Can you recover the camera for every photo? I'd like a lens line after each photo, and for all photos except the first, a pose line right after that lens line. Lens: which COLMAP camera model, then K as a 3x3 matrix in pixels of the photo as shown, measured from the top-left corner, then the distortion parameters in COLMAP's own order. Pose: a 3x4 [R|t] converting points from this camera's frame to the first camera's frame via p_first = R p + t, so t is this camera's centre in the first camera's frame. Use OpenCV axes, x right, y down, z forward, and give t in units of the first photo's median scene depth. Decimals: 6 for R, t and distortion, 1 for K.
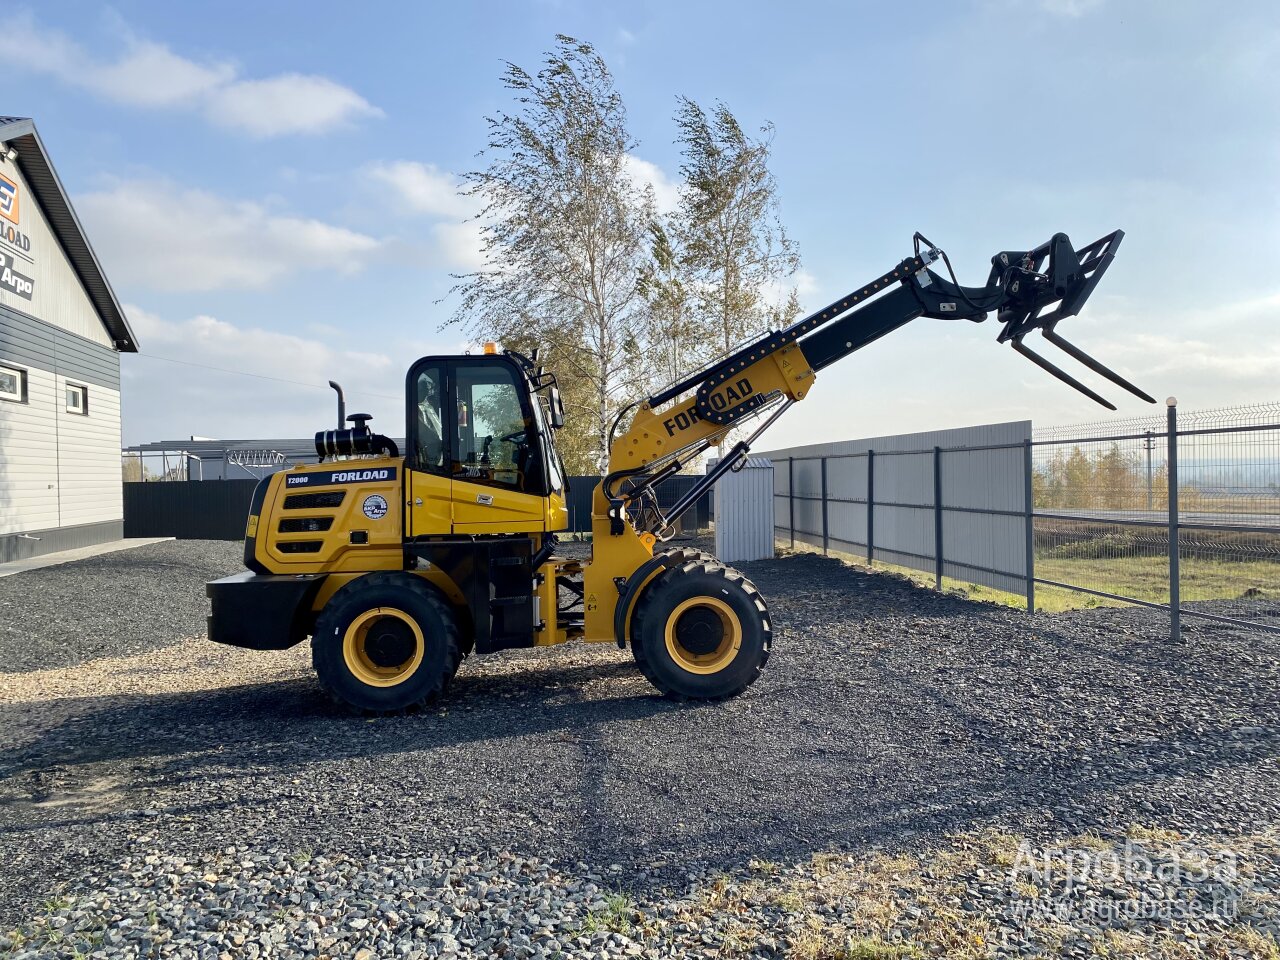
lens RADIAL K [[994.5, 0, 662.4], [0, 994.5, 487.2], [0, 0, 1]] dist [0.021896, 0.003449]
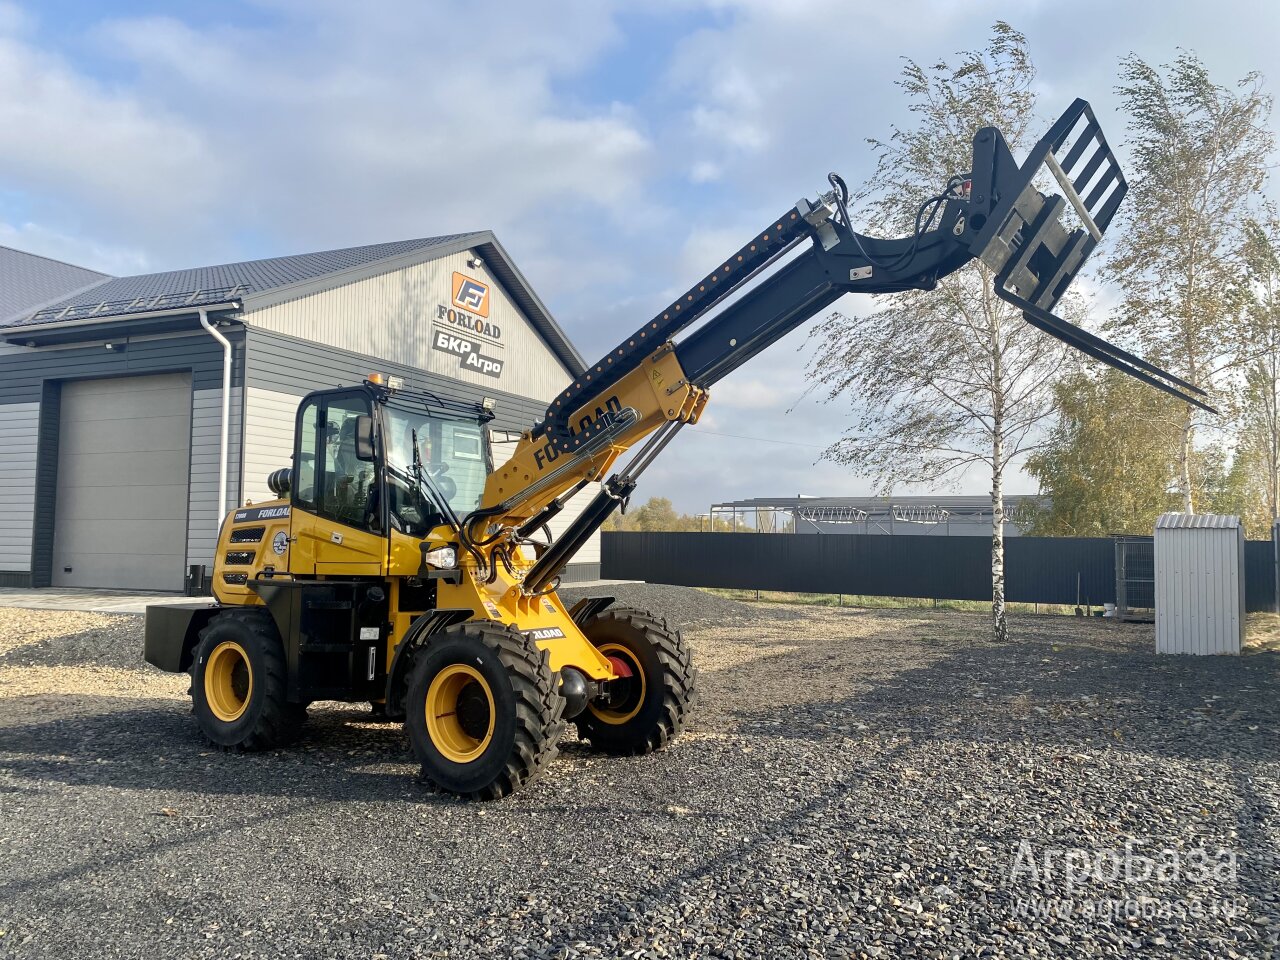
lens RADIAL K [[994.5, 0, 636.0], [0, 994.5, 486.9], [0, 0, 1]] dist [0.021896, 0.003449]
pose [[0.783577, -0.007179, -0.621254, 0.626101], [-0.030521, 0.998281, -0.050032, 0.002305], [0.620545, 0.058165, 0.782011, 0.424985]]
